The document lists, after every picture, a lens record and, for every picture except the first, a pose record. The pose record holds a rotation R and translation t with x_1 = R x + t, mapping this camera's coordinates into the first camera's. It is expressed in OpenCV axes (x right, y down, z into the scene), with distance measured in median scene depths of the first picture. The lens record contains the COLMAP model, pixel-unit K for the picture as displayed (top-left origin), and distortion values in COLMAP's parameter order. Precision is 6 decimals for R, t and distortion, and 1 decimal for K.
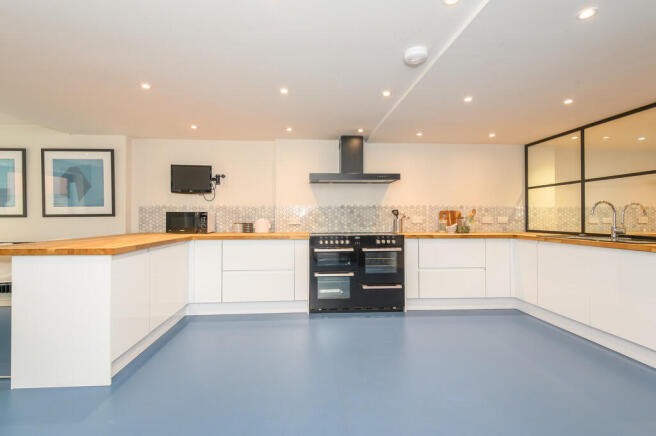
lens RADIAL K [[296.8, 0, 328.0], [0, 296.8, 218.0], [0, 0, 1]] dist [-0.002345, -0.000574]
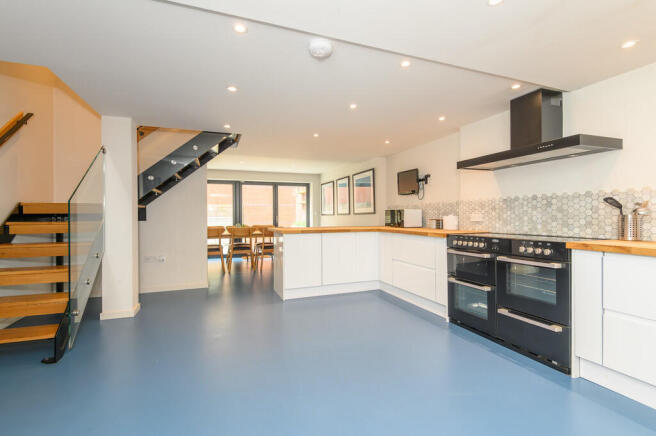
lens RADIAL K [[296.8, 0, 328.0], [0, 296.8, 218.0], [0, 0, 1]] dist [-0.002345, -0.000574]
pose [[0.299103, 0.004128, -0.954212, 0.603220], [0.005859, 0.999964, 0.006162, 0.003707], [0.954203, -0.007434, 0.299068, 0.350554]]
